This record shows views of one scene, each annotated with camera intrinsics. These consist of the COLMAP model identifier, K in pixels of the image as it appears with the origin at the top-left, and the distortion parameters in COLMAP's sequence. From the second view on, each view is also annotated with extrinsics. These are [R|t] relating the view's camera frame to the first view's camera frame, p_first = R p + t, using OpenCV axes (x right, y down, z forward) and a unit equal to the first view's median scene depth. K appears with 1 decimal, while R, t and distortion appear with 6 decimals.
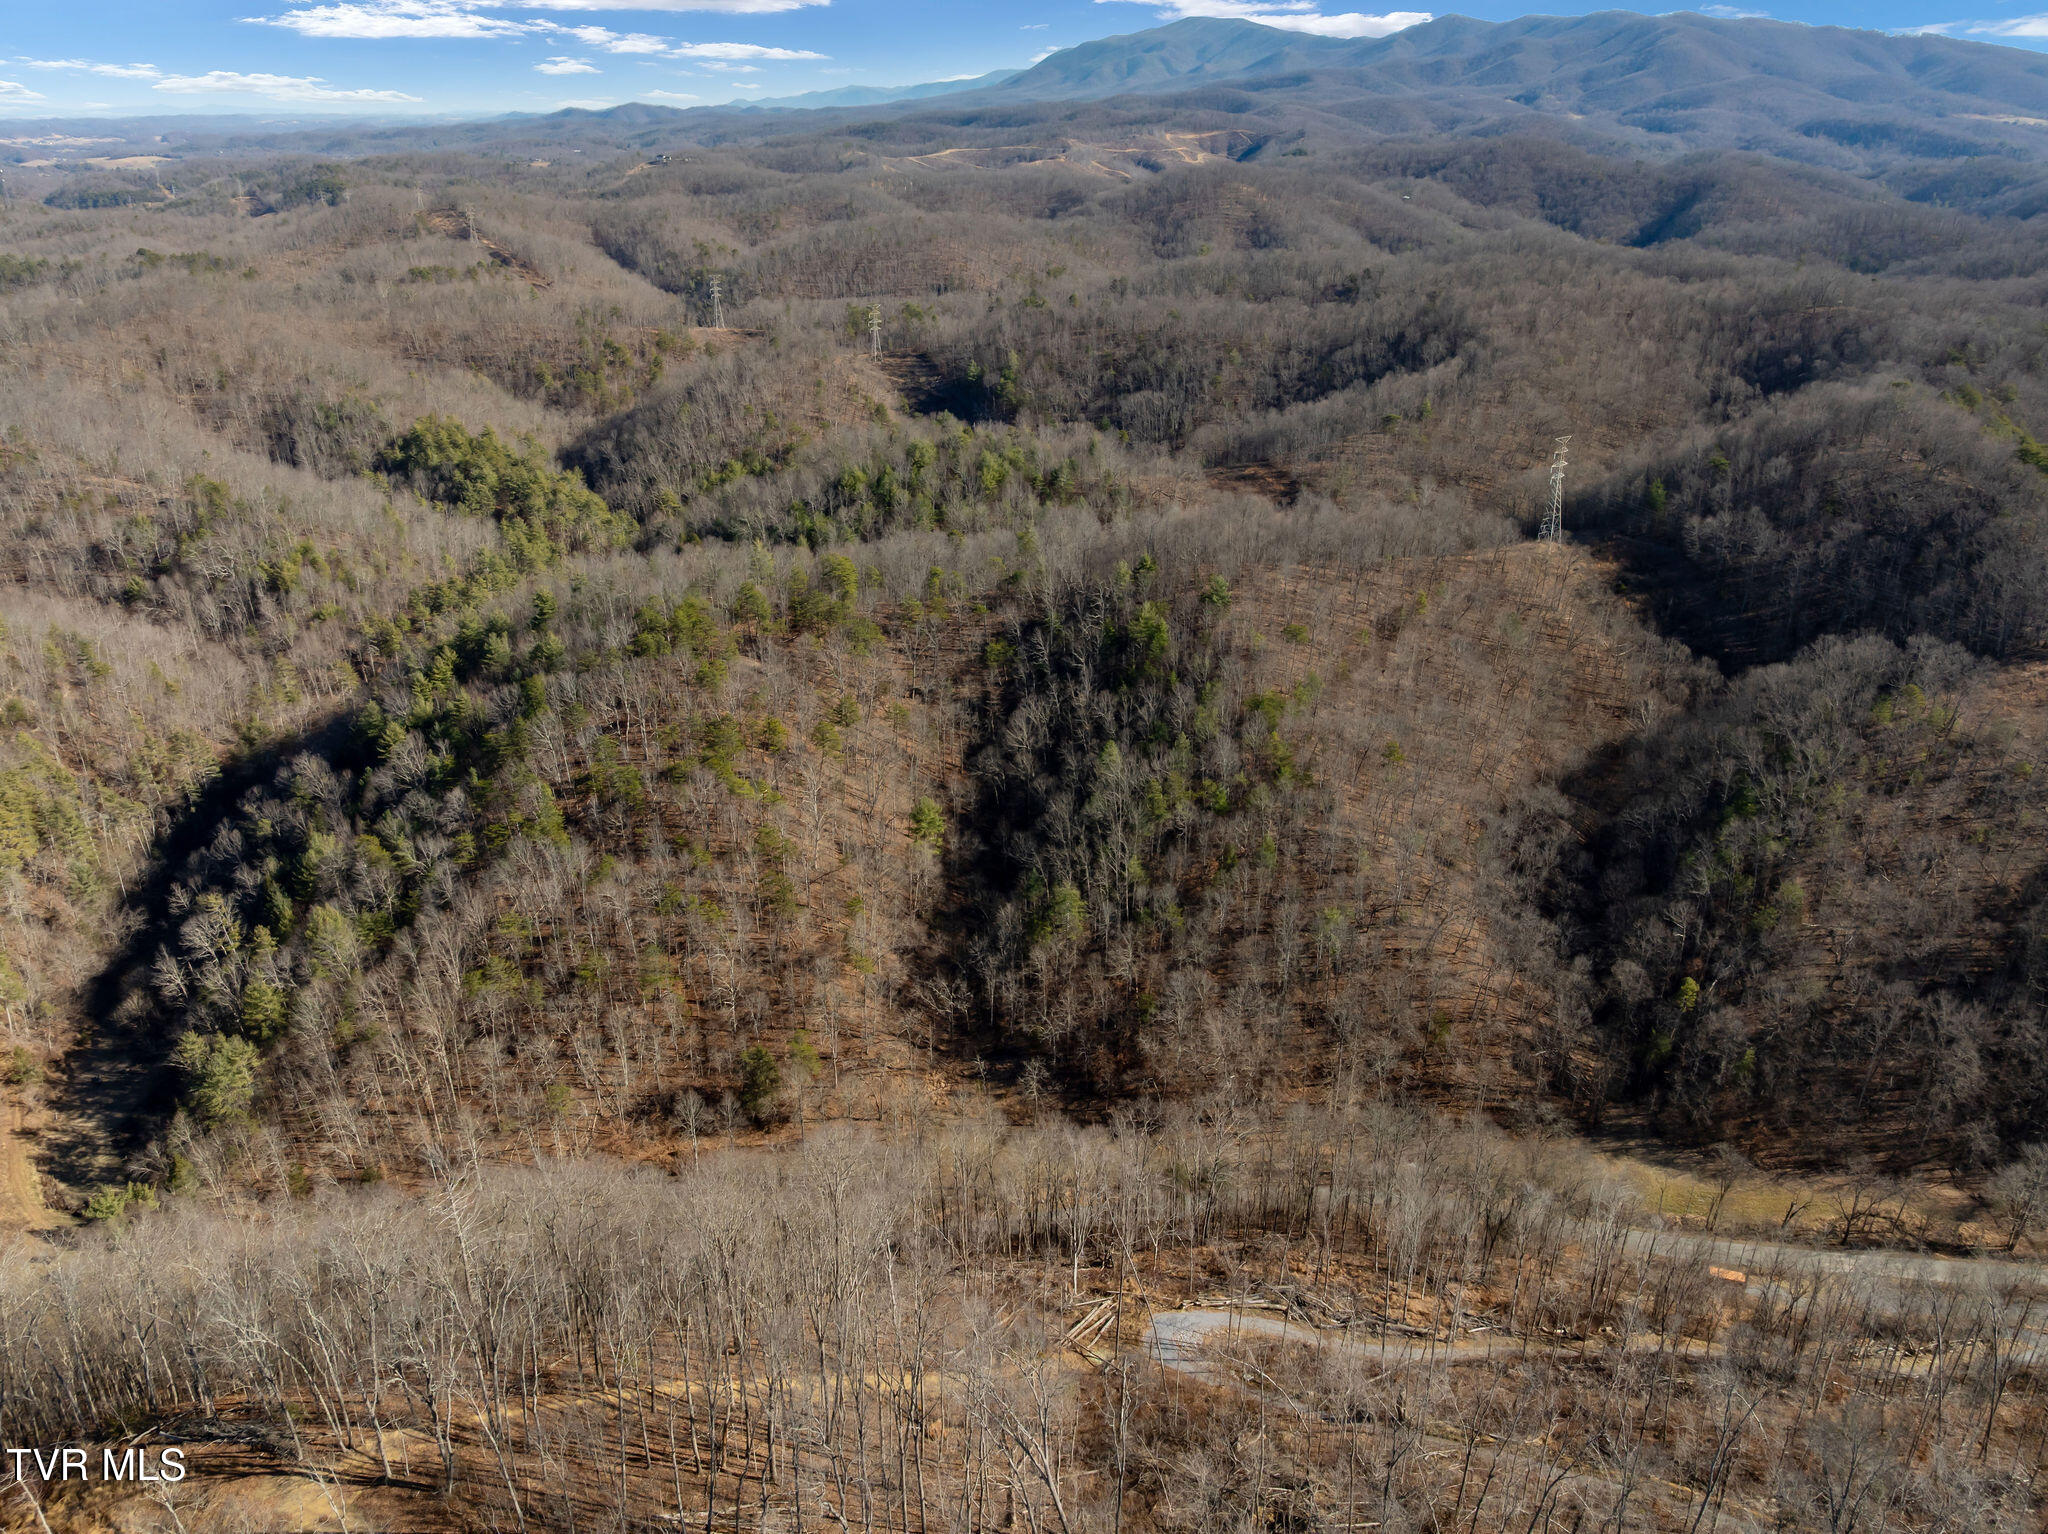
lens RADIAL K [[1432.6, 0, 1024.0], [0, 1432.6, 767.0], [0, 0, 1]] dist [-0.032261, -0.002623]
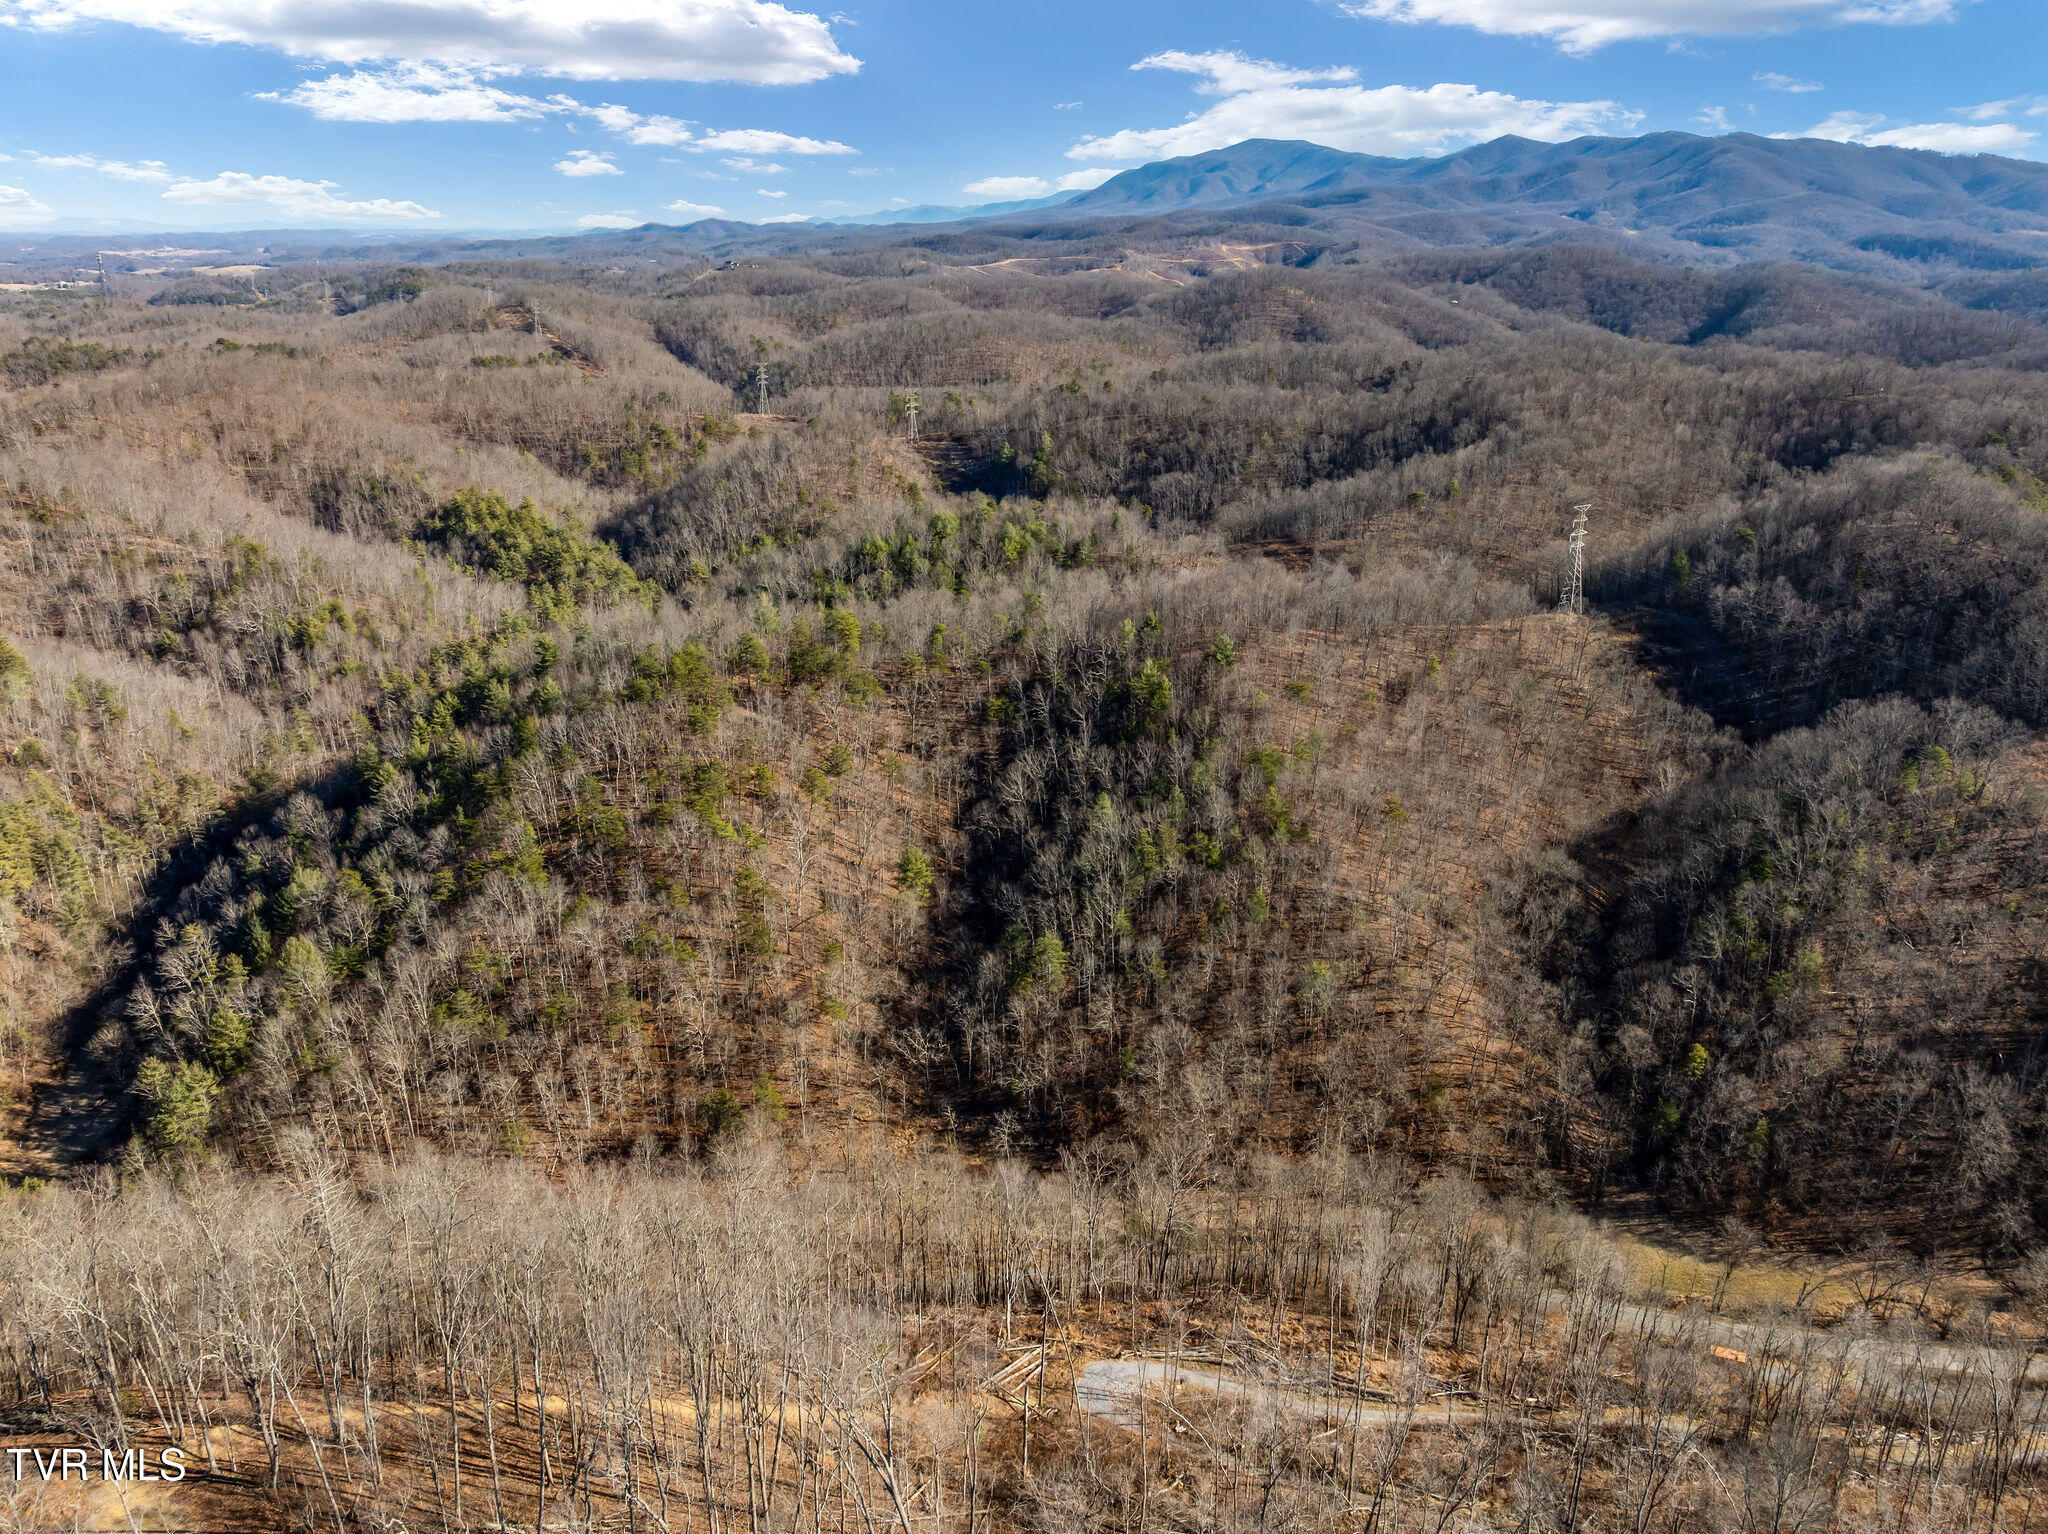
lens RADIAL K [[1432.6, 0, 1024.0], [0, 1432.6, 767.0], [0, 0, 1]] dist [-0.032261, -0.002623]
pose [[0.999065, 0.017645, -0.039481, 0.040203], [-0.020421, 0.997264, -0.071041, 0.030980], [0.038120, 0.071781, 0.996692, 0.017939]]
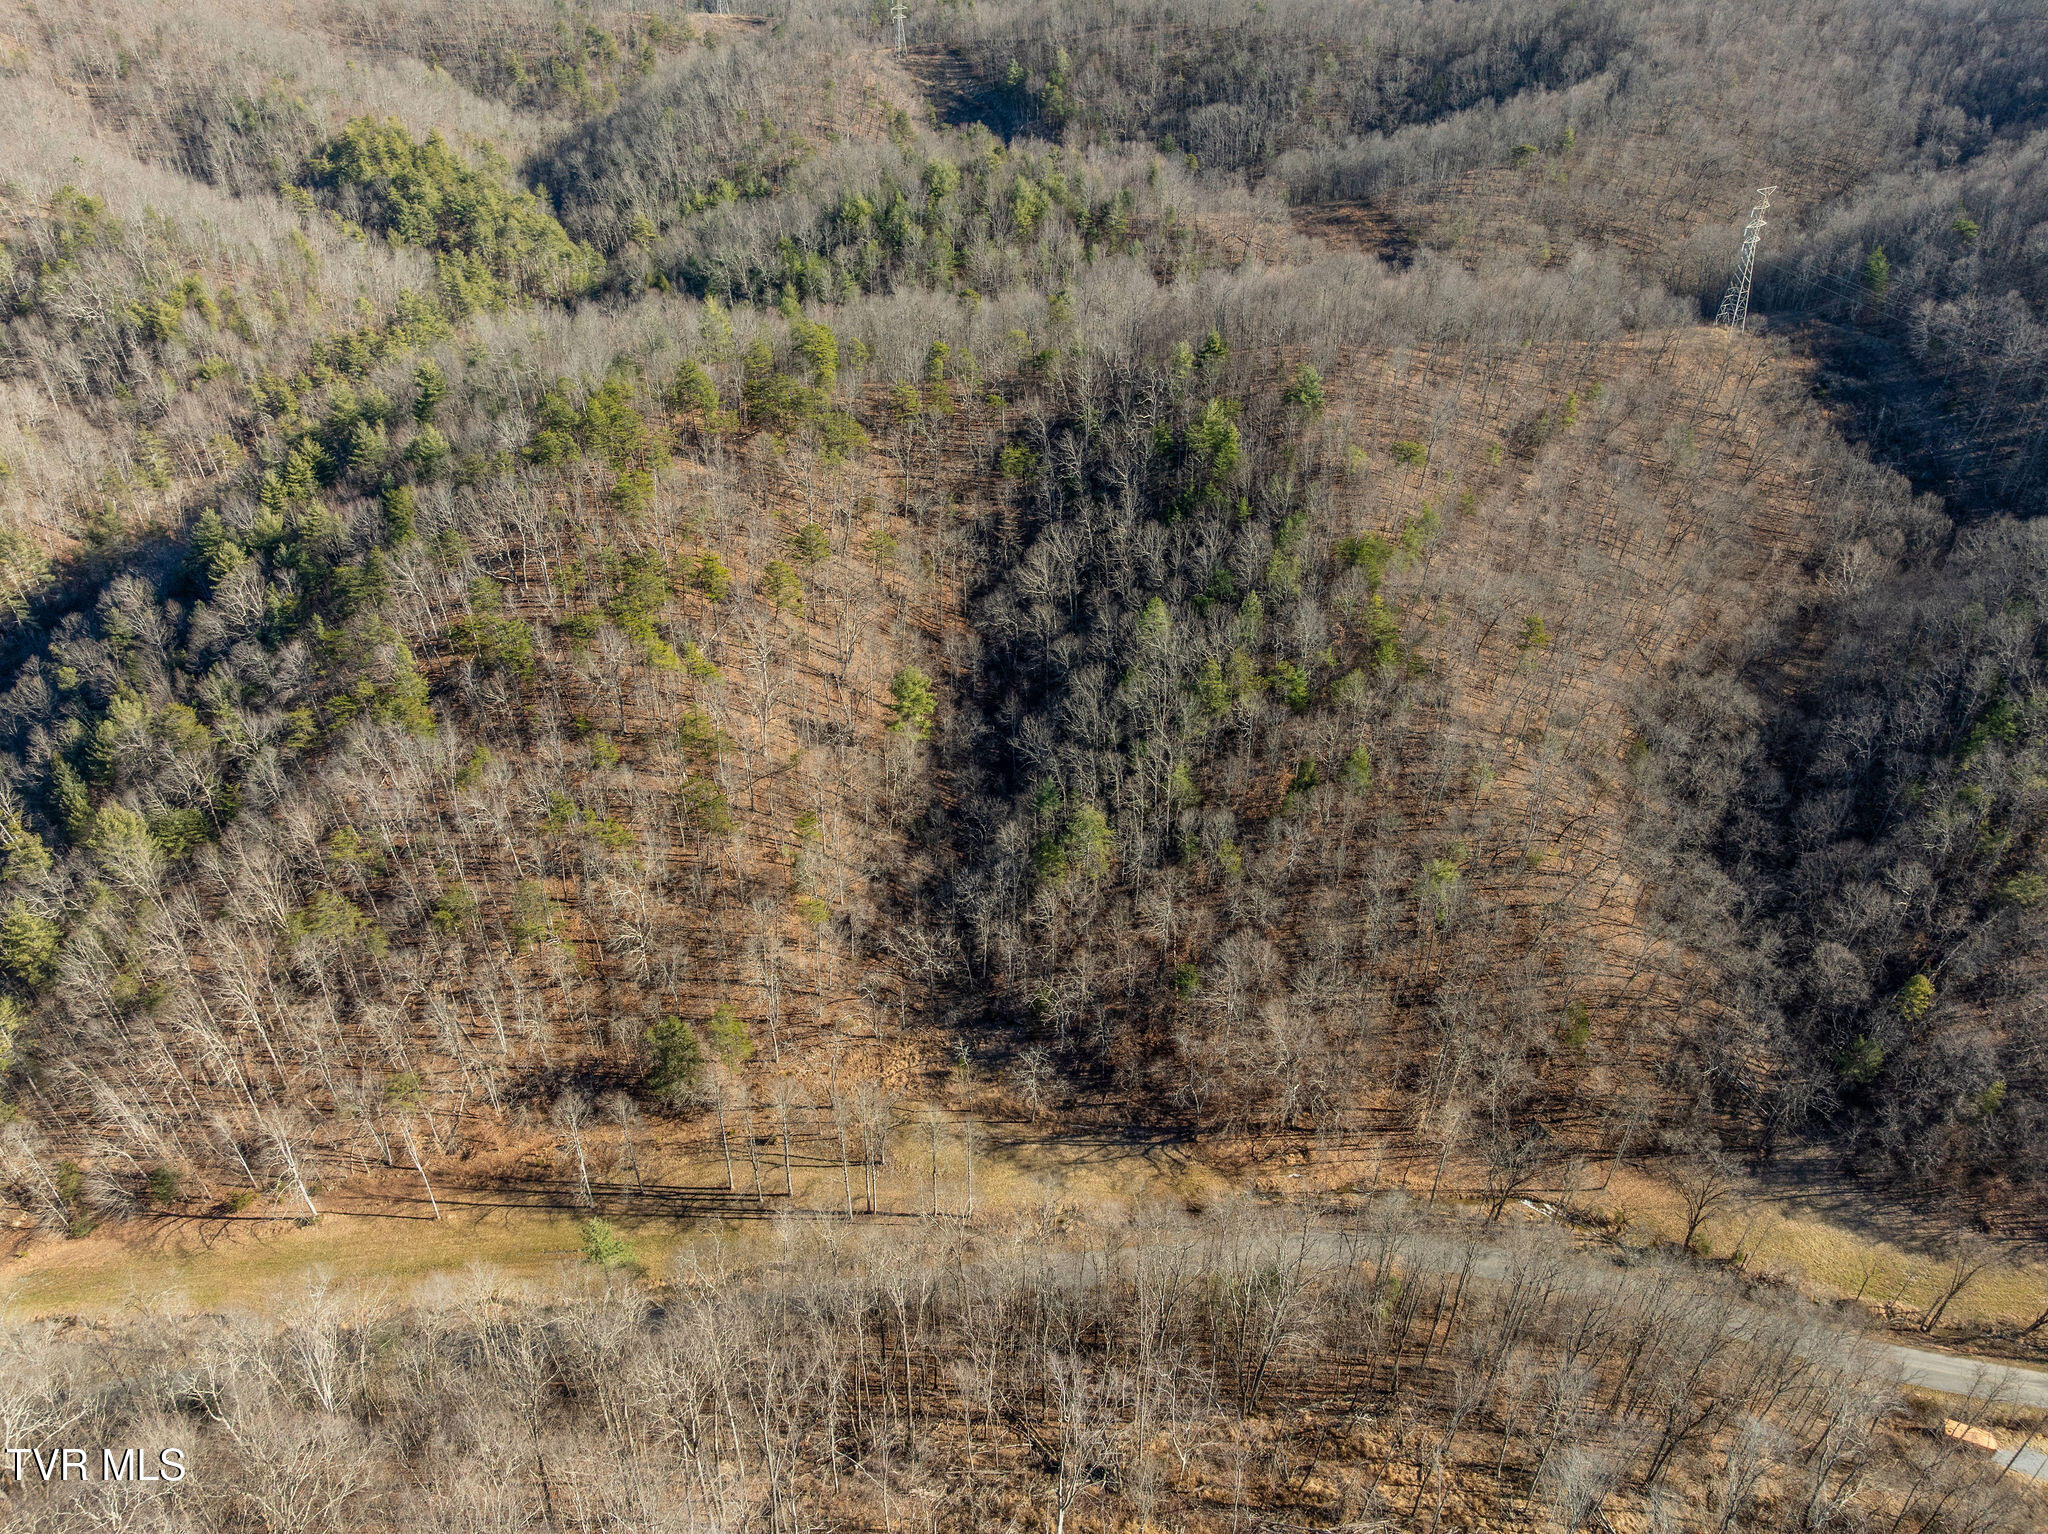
lens RADIAL K [[1440.9, 0, 1024.0], [0, 1440.9, 767.0], [0, 0, 1]] dist [-0.066083, 0.044319]
pose [[0.999016, 0.036098, -0.025757, 0.012322], [-0.030792, 0.982655, 0.182869, -0.060413], [0.031911, -0.181896, 0.982800, 0.216151]]
